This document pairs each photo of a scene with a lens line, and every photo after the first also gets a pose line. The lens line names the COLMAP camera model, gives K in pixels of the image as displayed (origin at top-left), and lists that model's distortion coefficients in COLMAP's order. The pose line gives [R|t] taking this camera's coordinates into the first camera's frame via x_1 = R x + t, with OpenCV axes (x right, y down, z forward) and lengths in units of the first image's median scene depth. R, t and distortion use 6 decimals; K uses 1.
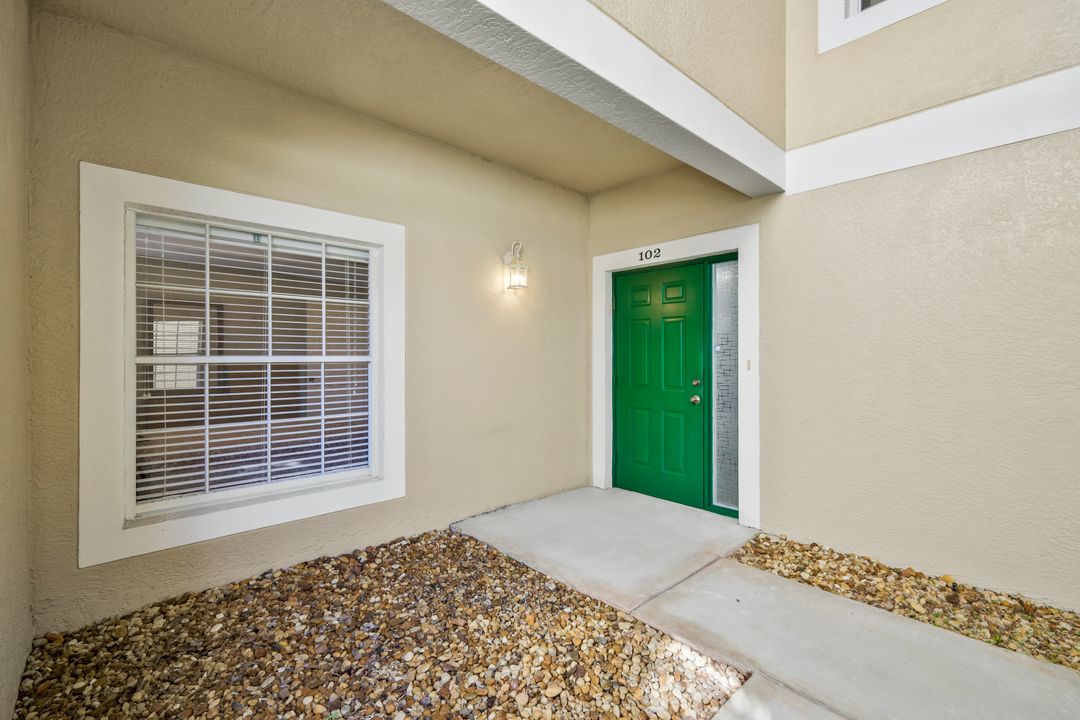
lens RADIAL K [[475.5, 0, 542.4], [0, 475.5, 362.0], [0, 0, 1]] dist [0.002319, 0.000072]
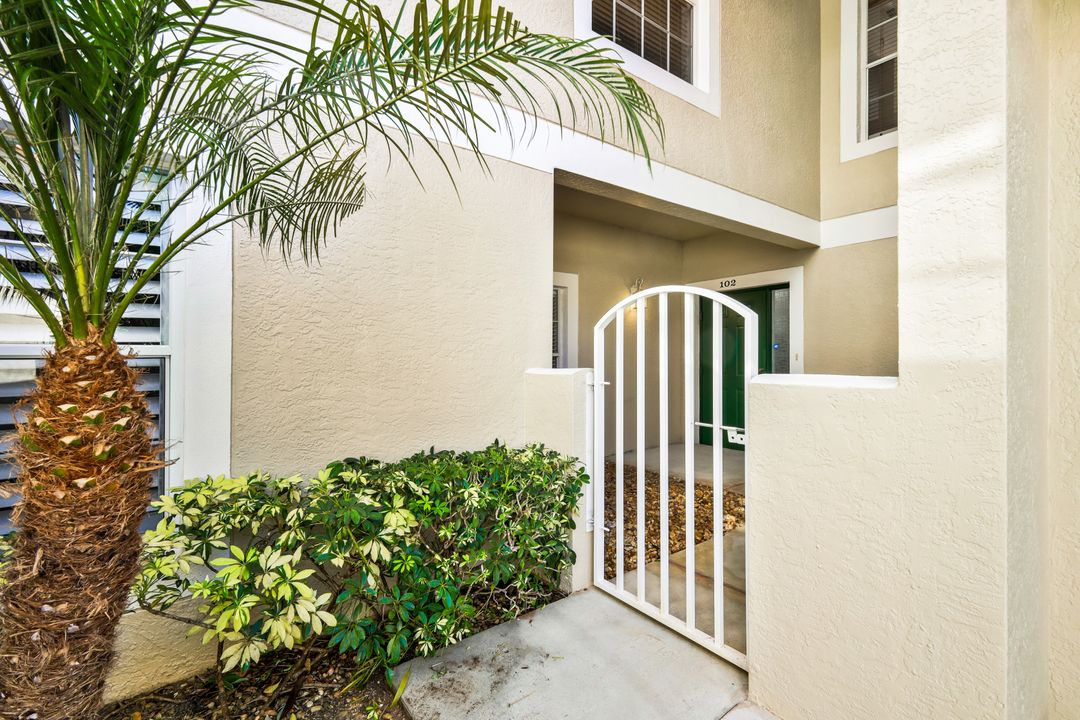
lens RADIAL K [[475.5, 0, 538.7], [0, 475.5, 354.9], [0, 0, 1]] dist [0.002319, 0.000072]
pose [[0.994495, -0.005402, -0.104640, -0.231321], [0.004660, 0.999962, -0.007331, 0.005882], [0.104676, 0.006803, 0.994483, -0.602114]]
